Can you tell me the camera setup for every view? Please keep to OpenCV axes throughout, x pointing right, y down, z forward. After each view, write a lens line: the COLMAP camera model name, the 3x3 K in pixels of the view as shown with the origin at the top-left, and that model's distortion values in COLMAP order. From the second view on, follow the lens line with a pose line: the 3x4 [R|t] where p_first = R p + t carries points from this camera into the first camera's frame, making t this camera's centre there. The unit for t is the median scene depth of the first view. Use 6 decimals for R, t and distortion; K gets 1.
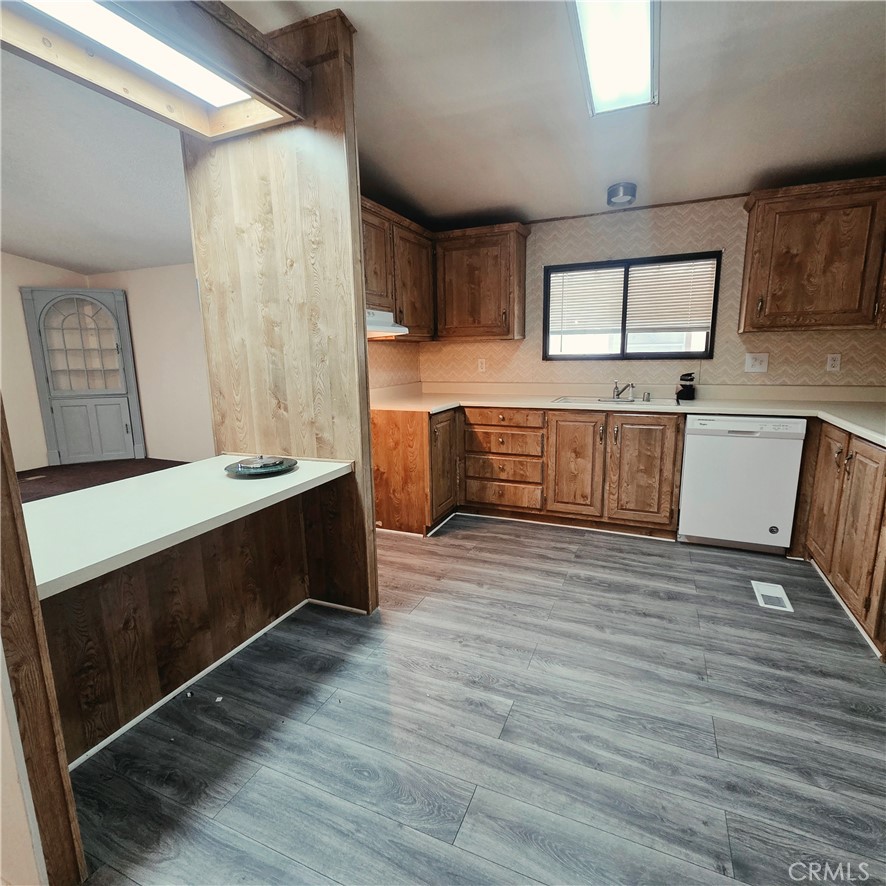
lens RADIAL K [[483.3, 0, 445.1], [0, 483.3, 443.1], [0, 0, 1]] dist [0.009690, -0.002323]
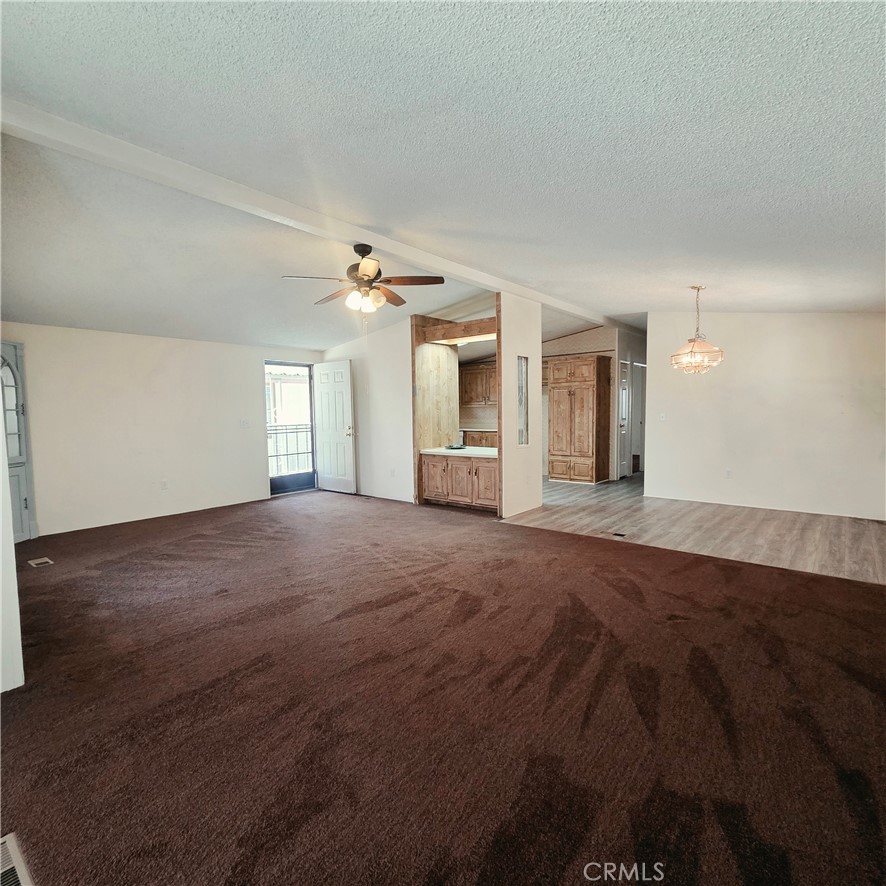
lens RADIAL K [[483.3, 0, 445.1], [0, 483.3, 443.1], [0, 0, 1]] dist [0.009690, -0.002323]
pose [[0.275783, -0.054579, 0.959669, -3.043388], [0.186771, 0.982401, 0.002199, 0.004804], [-0.942900, 0.178632, 0.281123, 0.154148]]
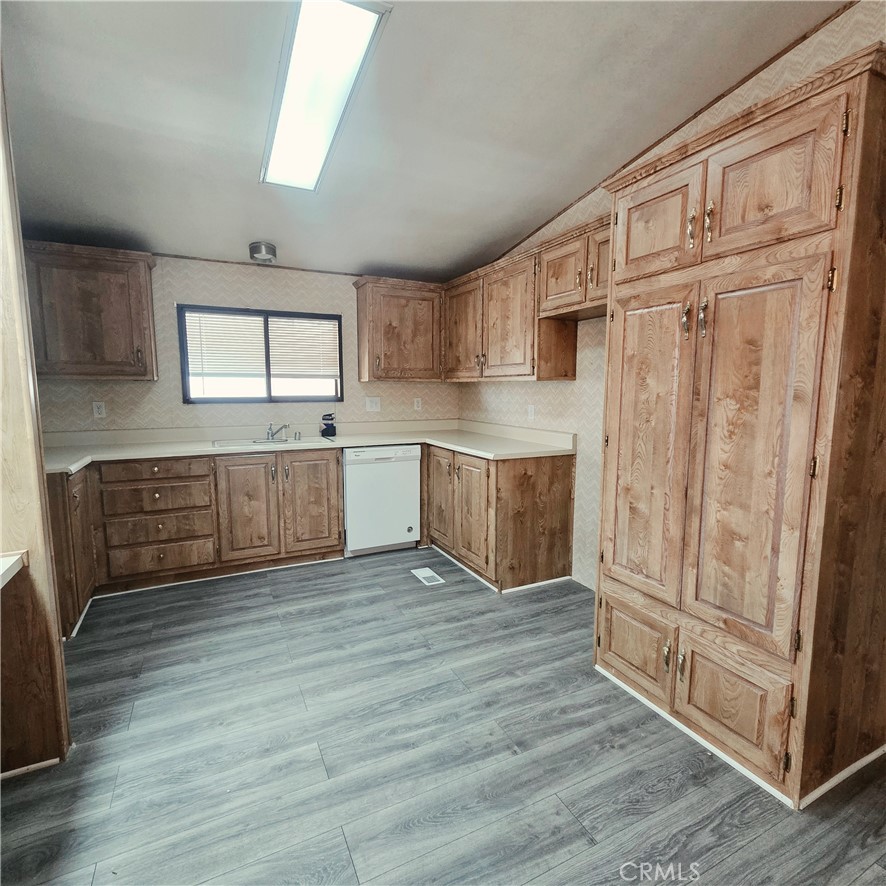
lens RADIAL K [[483.3, 0, 445.1], [0, 483.3, 443.1], [0, 0, 1]] dist [0.009690, -0.002323]
pose [[0.643913, -0.072611, 0.761645, -0.298359], [0.131038, 0.991244, -0.016284, -0.024973], [-0.753793, 0.110290, 0.647790, 0.053638]]
